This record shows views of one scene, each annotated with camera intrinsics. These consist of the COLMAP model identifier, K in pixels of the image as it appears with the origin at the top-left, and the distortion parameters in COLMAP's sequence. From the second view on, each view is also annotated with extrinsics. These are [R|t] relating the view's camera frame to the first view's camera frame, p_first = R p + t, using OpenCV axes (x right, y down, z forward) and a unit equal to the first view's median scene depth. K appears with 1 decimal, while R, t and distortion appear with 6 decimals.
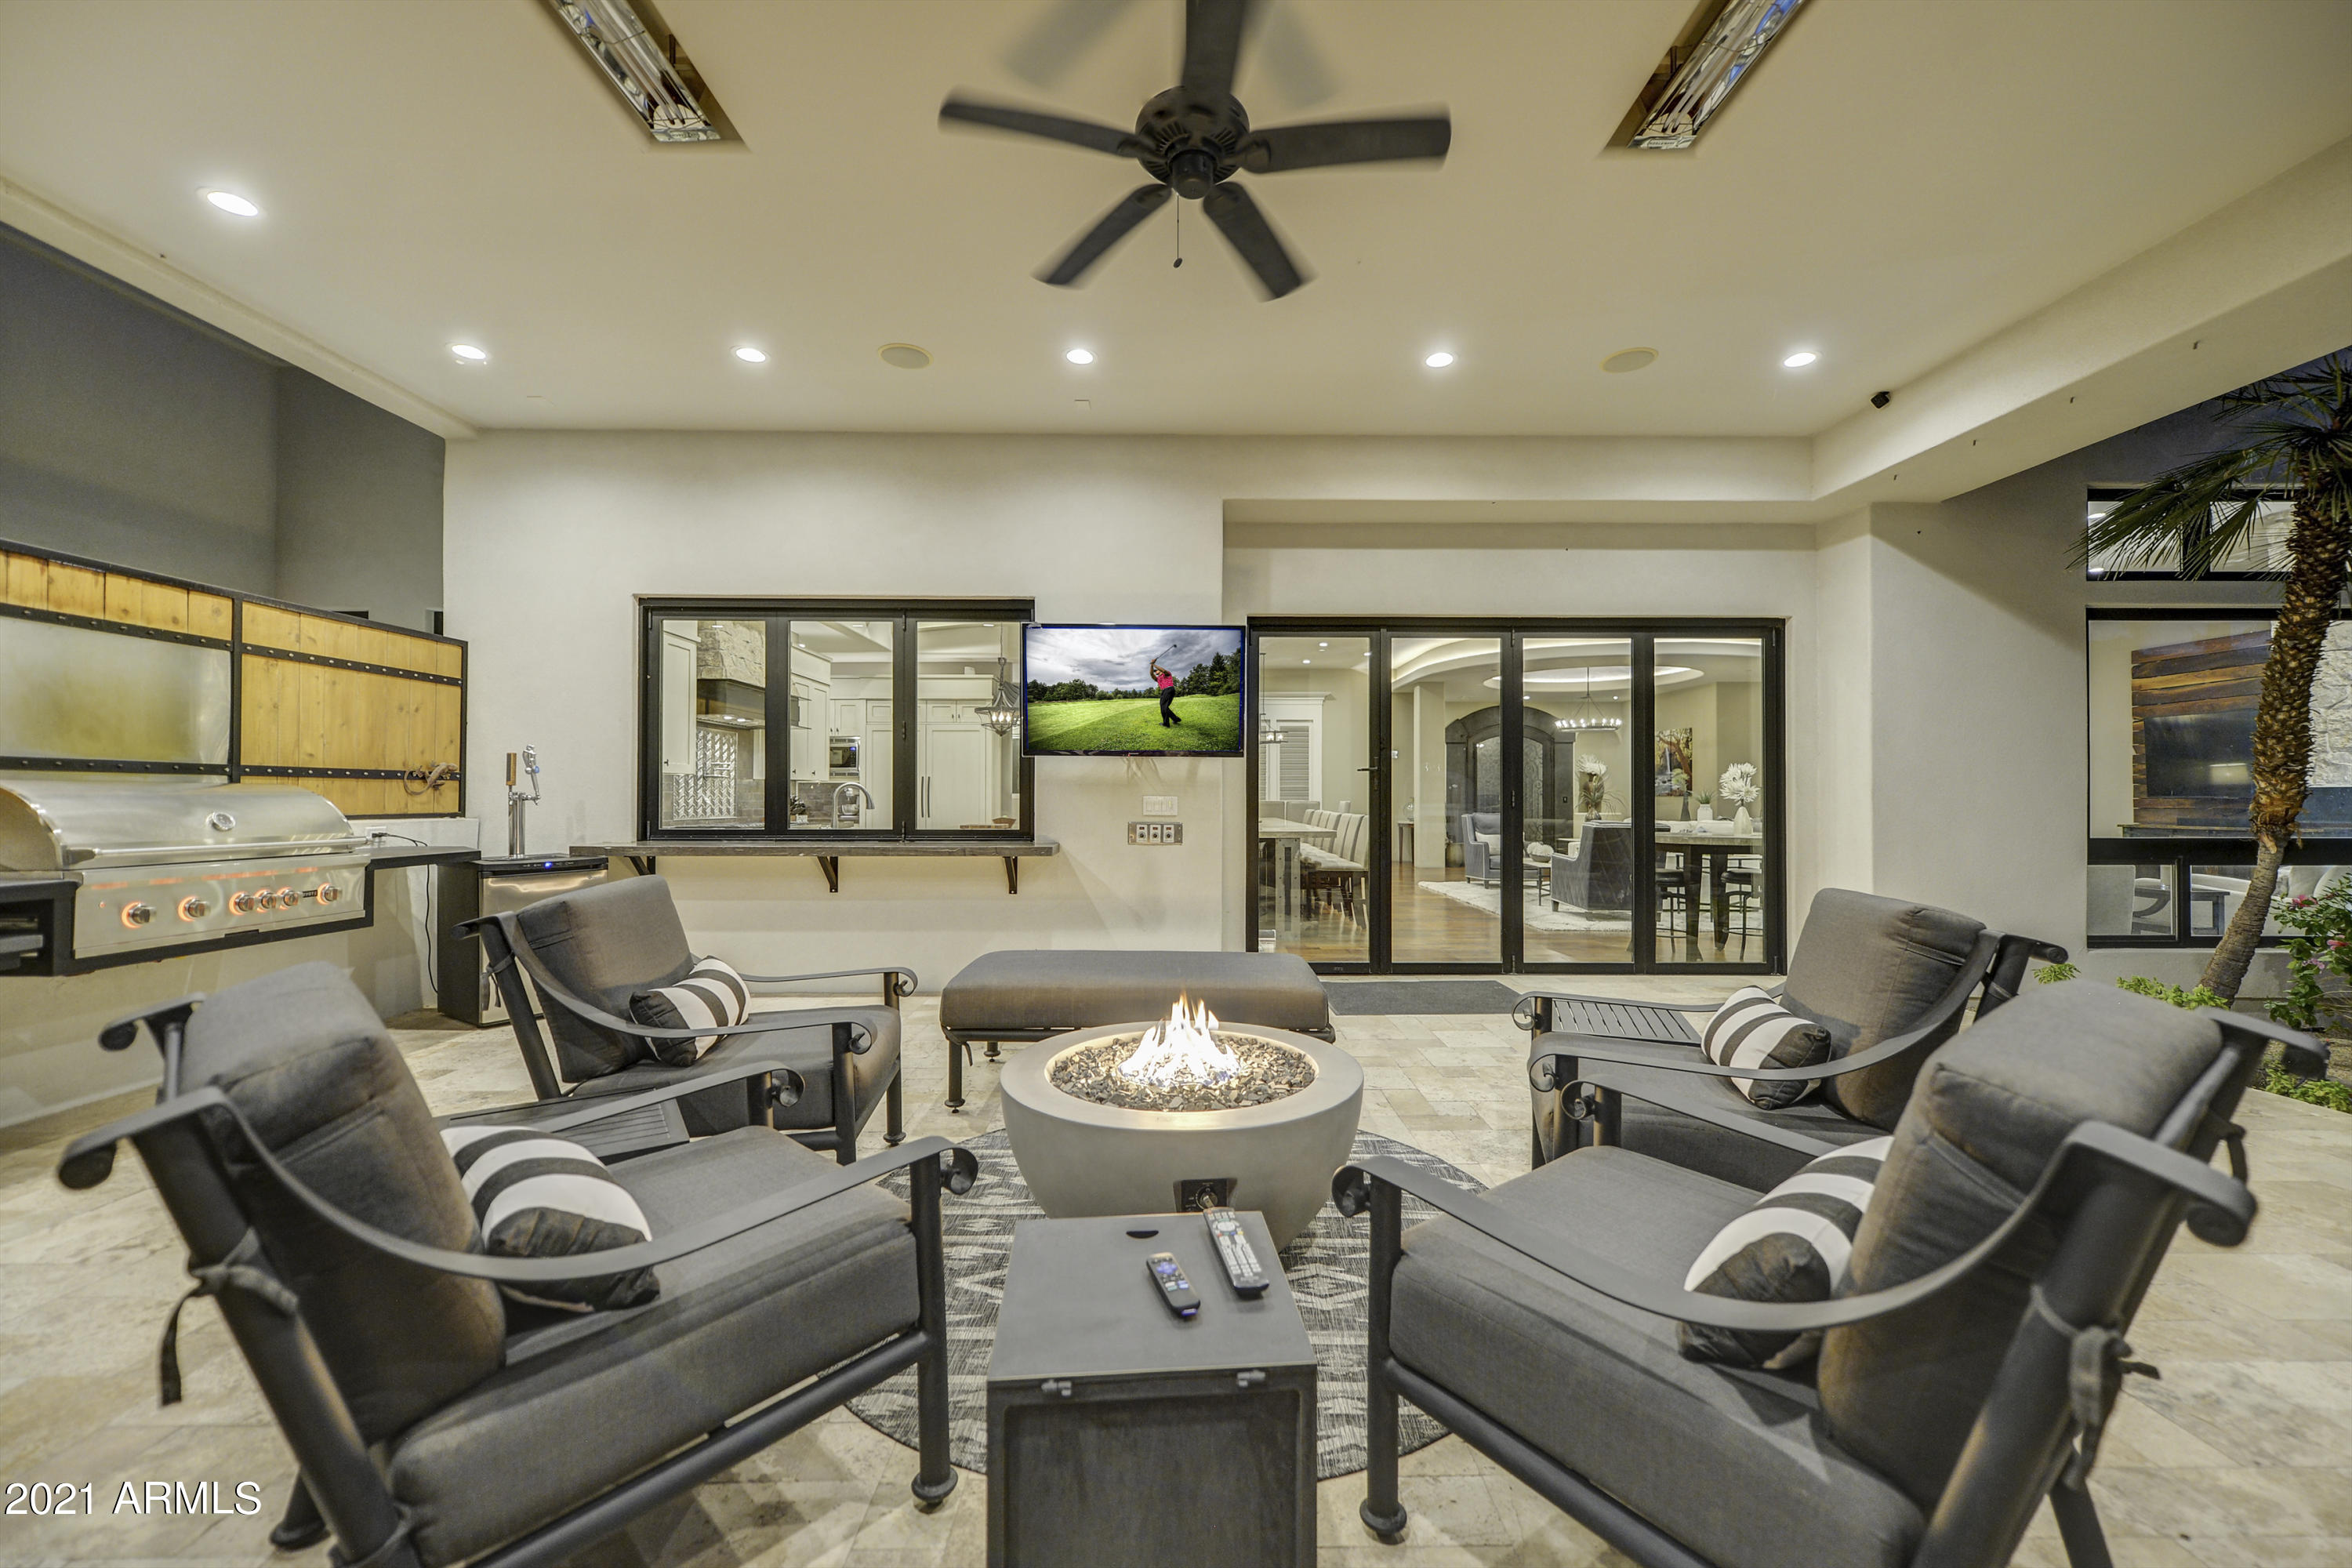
lens RADIAL K [[919.9, 0, 1224.5], [0, 919.9, 783.5], [0, 0, 1]] dist [-0.001471, -0.000388]
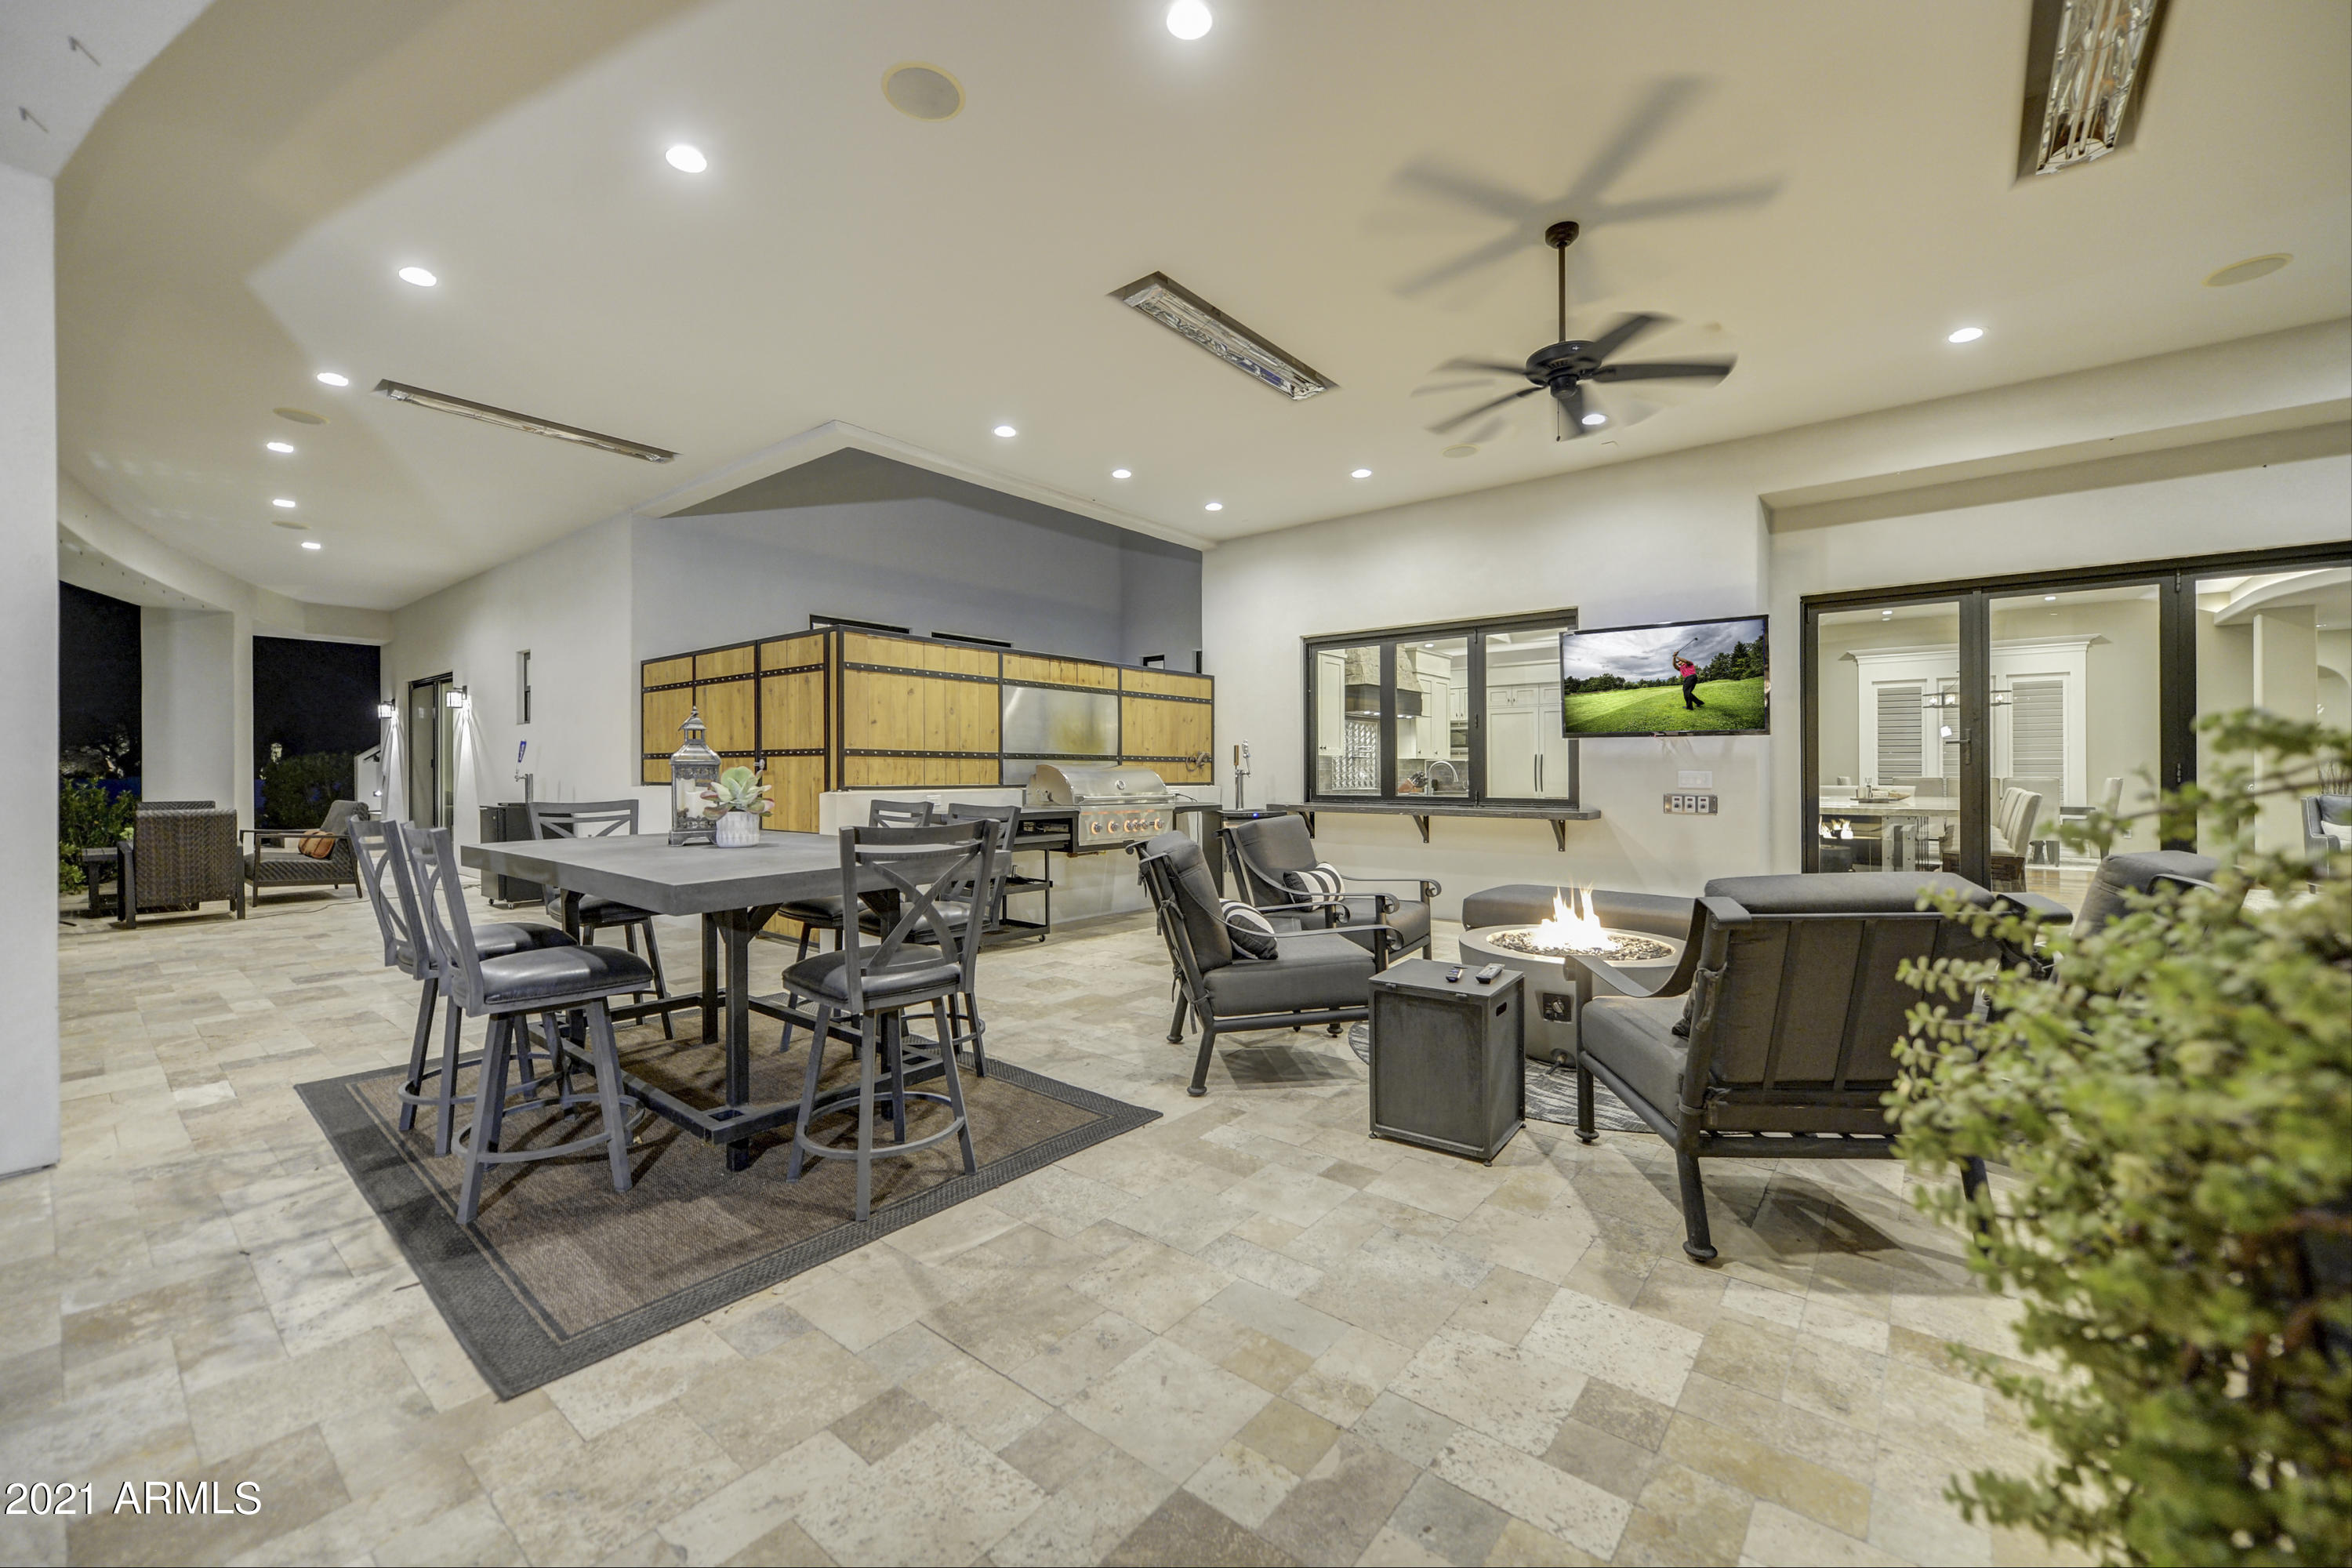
lens RADIAL K [[954.3, 0, 1192.7], [0, 954.3, 783.2], [0, 0, 1]] dist [0.009337, -0.001697]
pose [[0.759144, 0.005281, -0.650902, 0.243486], [0.010295, 0.999745, 0.020118, -0.001150], [0.650842, -0.021974, 0.758895, -0.305815]]
